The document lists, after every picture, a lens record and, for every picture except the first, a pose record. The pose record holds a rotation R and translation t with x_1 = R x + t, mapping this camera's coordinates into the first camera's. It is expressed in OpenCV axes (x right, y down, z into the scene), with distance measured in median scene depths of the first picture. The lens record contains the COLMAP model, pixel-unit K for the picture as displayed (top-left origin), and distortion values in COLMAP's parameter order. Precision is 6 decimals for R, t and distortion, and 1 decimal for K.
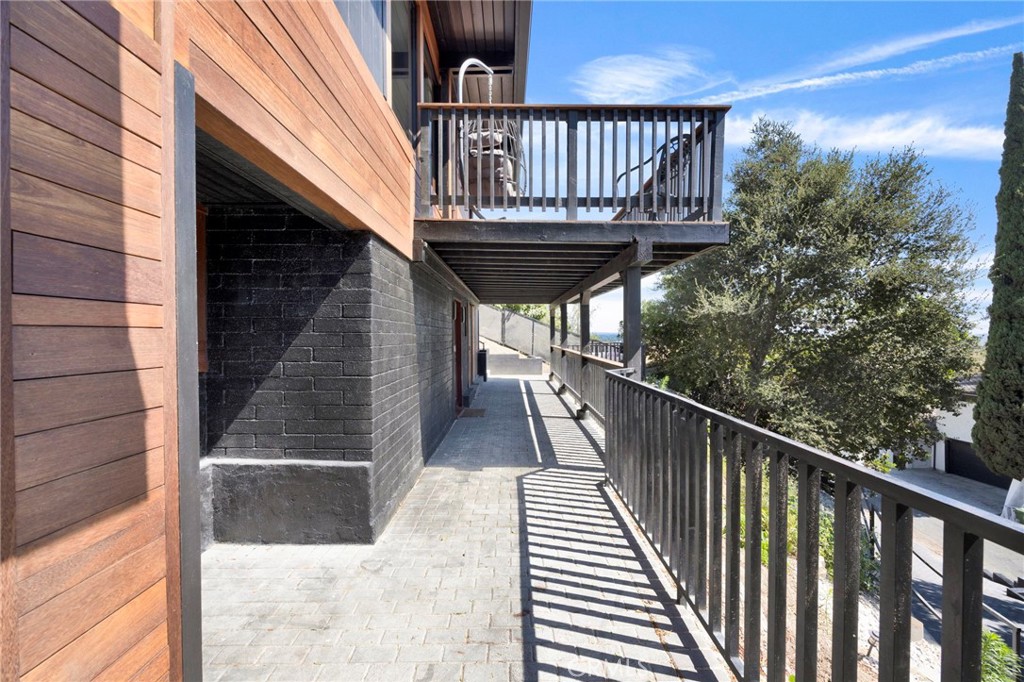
lens RADIAL K [[399.7, 0, 512.2], [0, 399.7, 335.9], [0, 0, 1]] dist [0.002721, -0.000415]
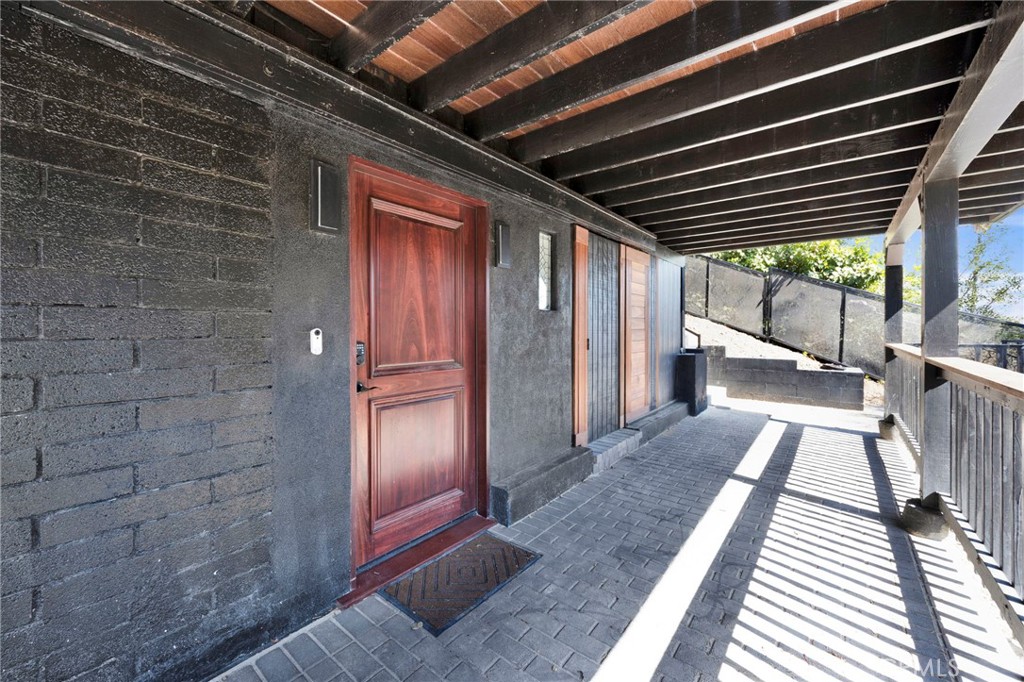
lens RADIAL K [[399.7, 0, 504.3], [0, 399.7, 332.2], [0, 0, 1]] dist [0.002721, -0.000415]
pose [[0.768533, 0.015679, -0.639618, 0.059033], [-0.007397, 0.999851, 0.015622, 0.009023], [0.639767, -0.007275, 0.768534, 0.460807]]
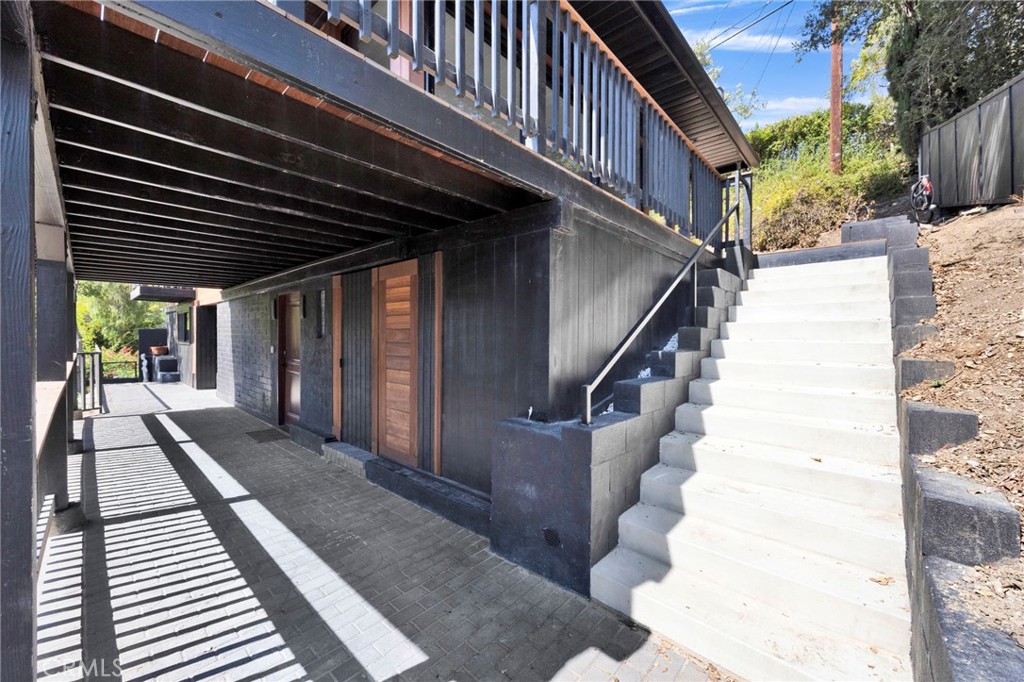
lens RADIAL K [[399.7, 0, 508.1], [0, 399.7, 344.5], [0, 0, 1]] dist [0.002721, -0.000415]
pose [[-0.685301, 0.006356, -0.728232, 0.084695], [-0.006712, 0.999864, 0.015044, -0.001810], [0.728229, 0.015198, -0.685166, 1.058327]]
